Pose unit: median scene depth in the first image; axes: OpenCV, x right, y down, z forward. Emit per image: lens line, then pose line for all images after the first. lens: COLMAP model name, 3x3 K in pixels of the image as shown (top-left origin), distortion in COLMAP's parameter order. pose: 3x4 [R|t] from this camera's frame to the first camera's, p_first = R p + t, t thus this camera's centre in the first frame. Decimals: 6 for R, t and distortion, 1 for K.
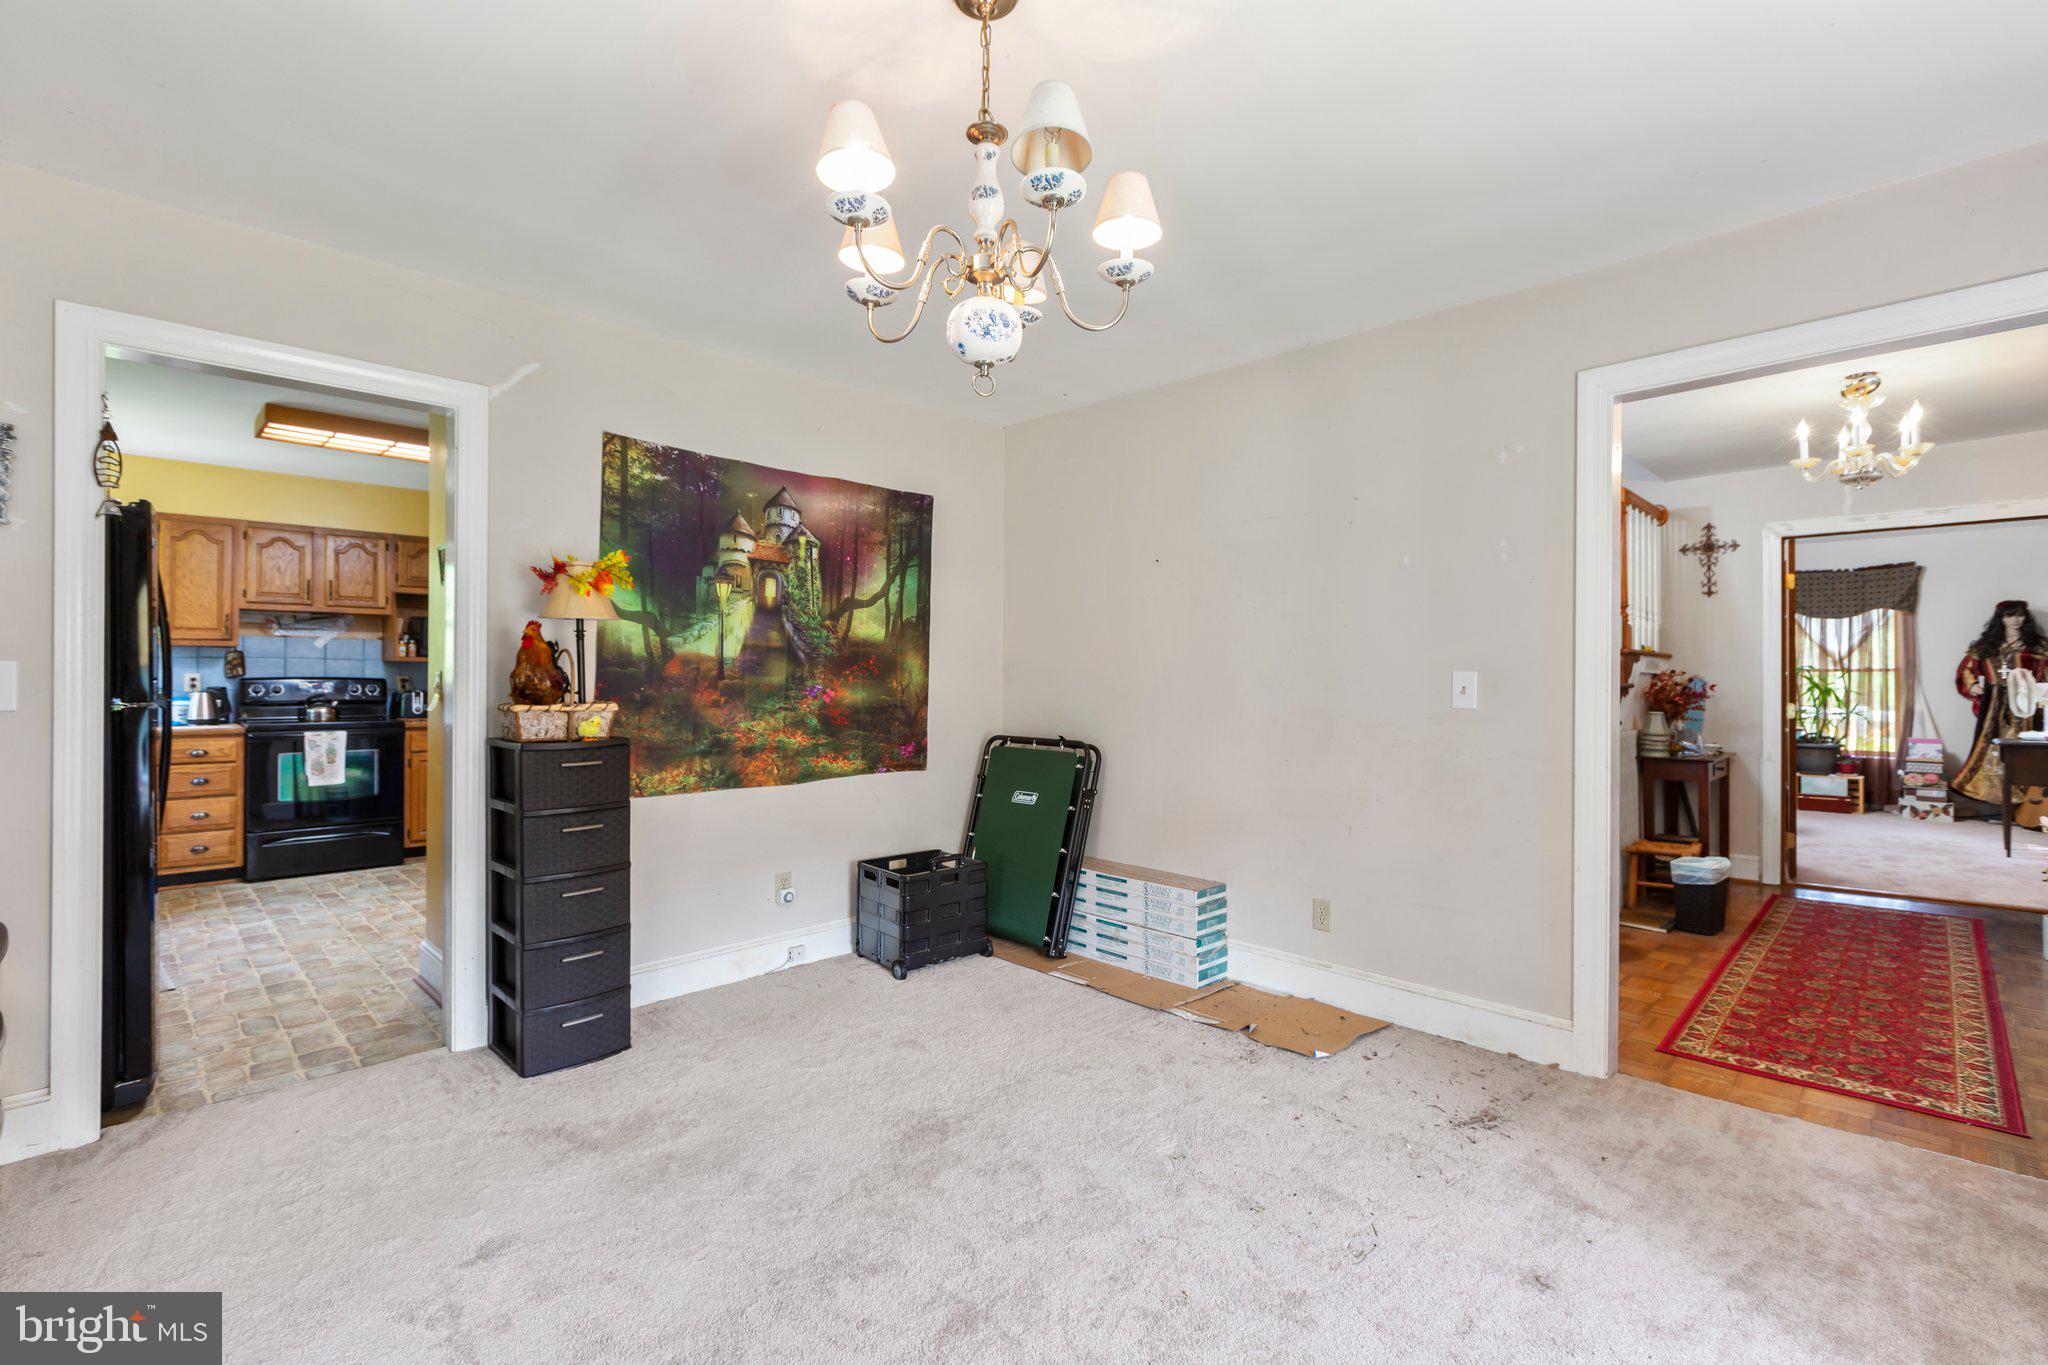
lens RADIAL K [[920.8, 0, 1025.5], [0, 920.8, 670.6], [0, 0, 1]] dist [0.002382, -0.000062]
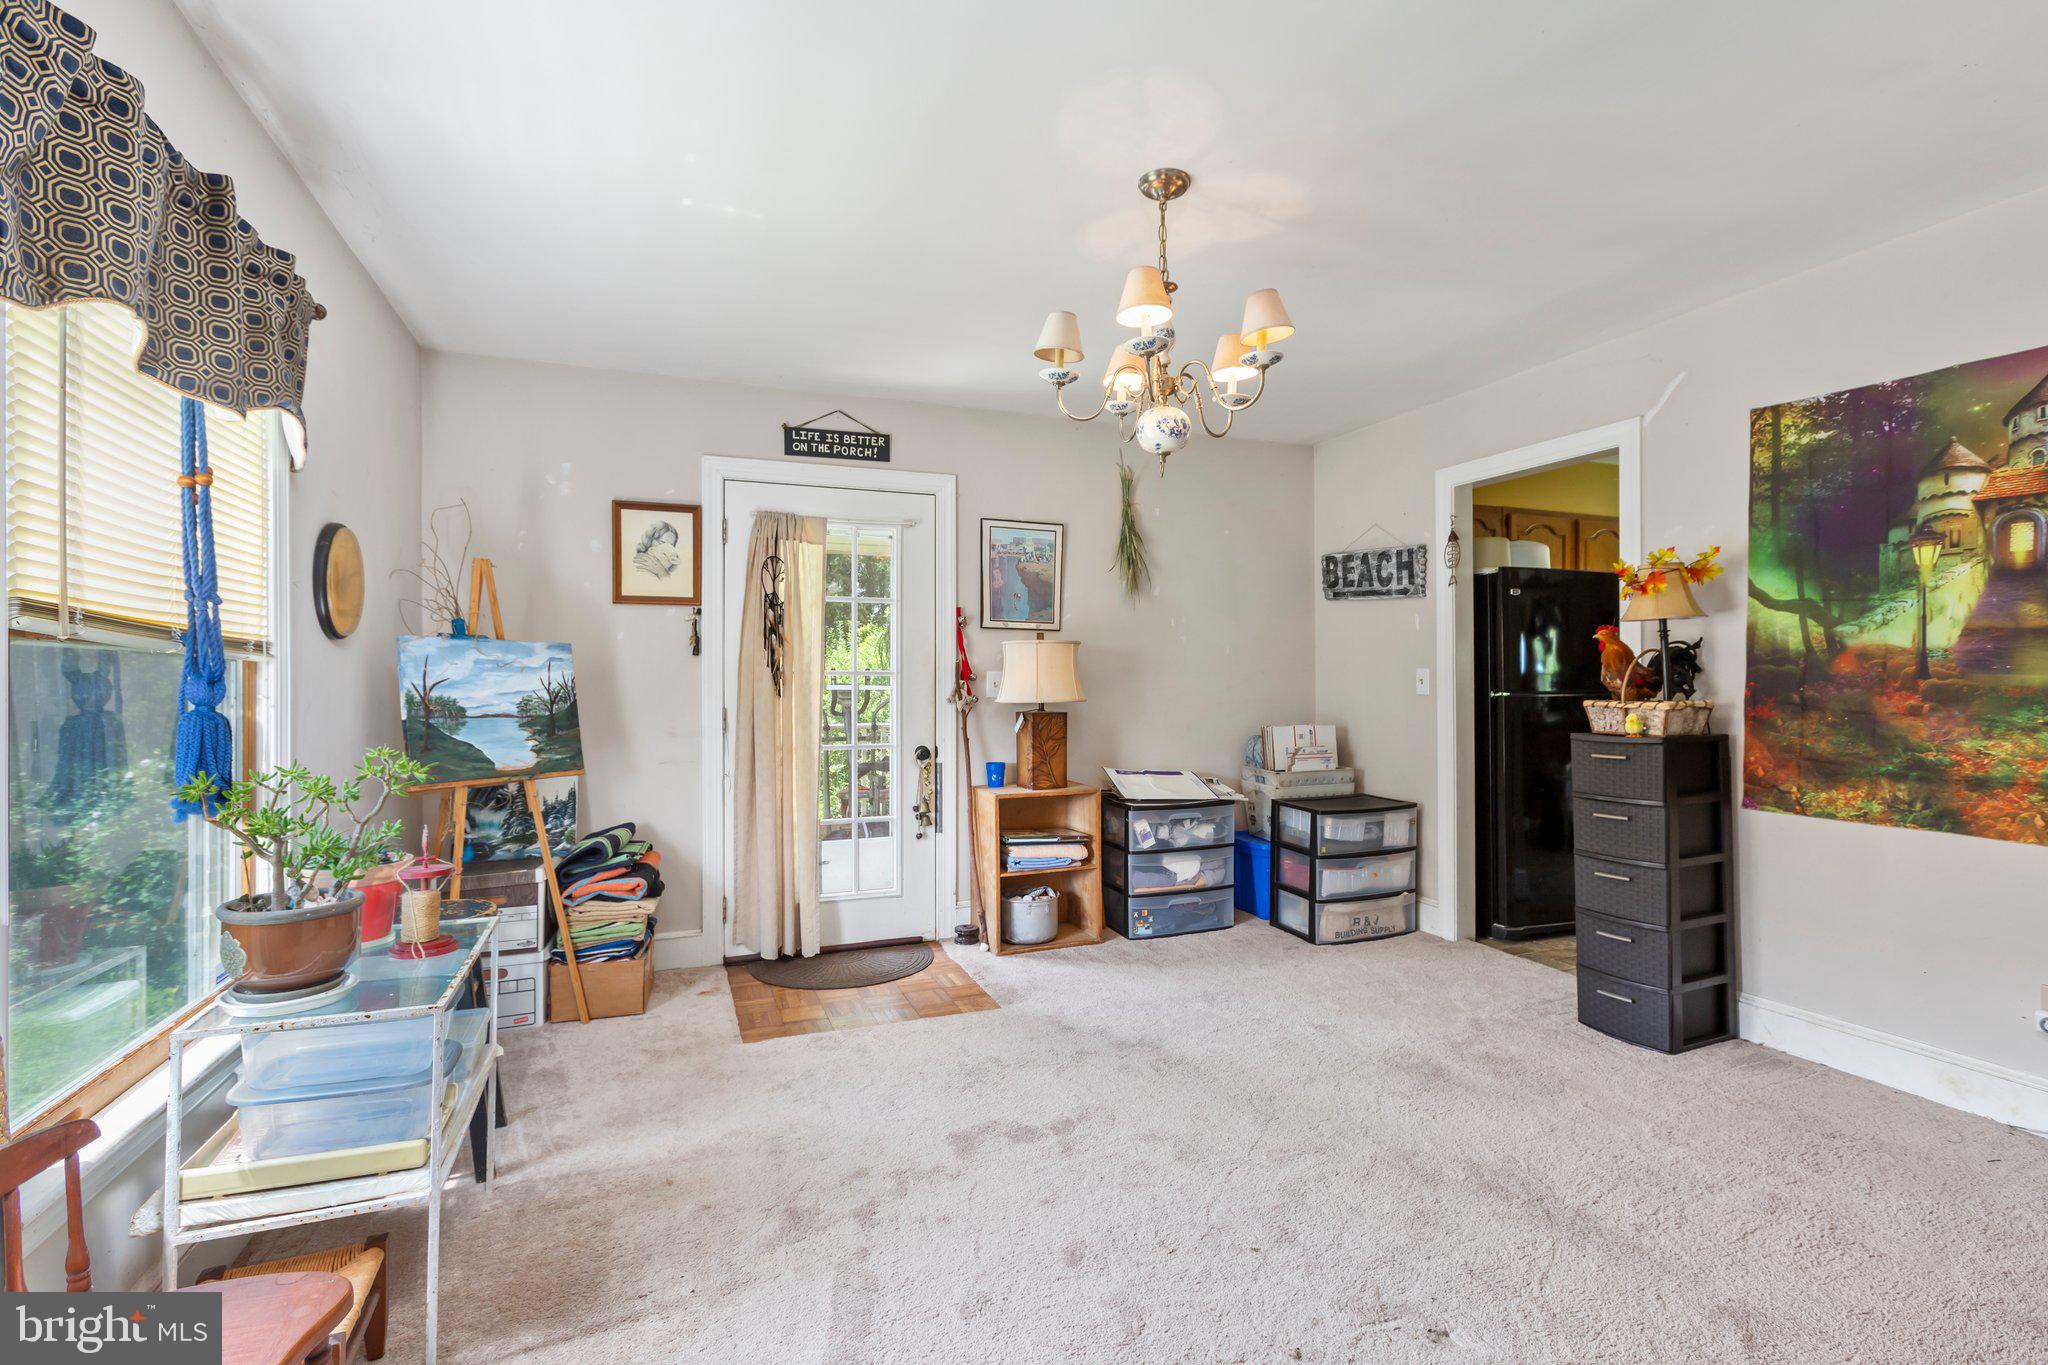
lens RADIAL K [[920.8, 0, 1025.5], [0, 920.8, 670.6], [0, 0, 1]] dist [0.002382, -0.000062]
pose [[-0.394810, -0.005693, -0.918745, 0.634325], [0.011173, 0.999877, -0.010997, 0.003569], [0.918695, -0.014607, -0.394697, 0.649138]]
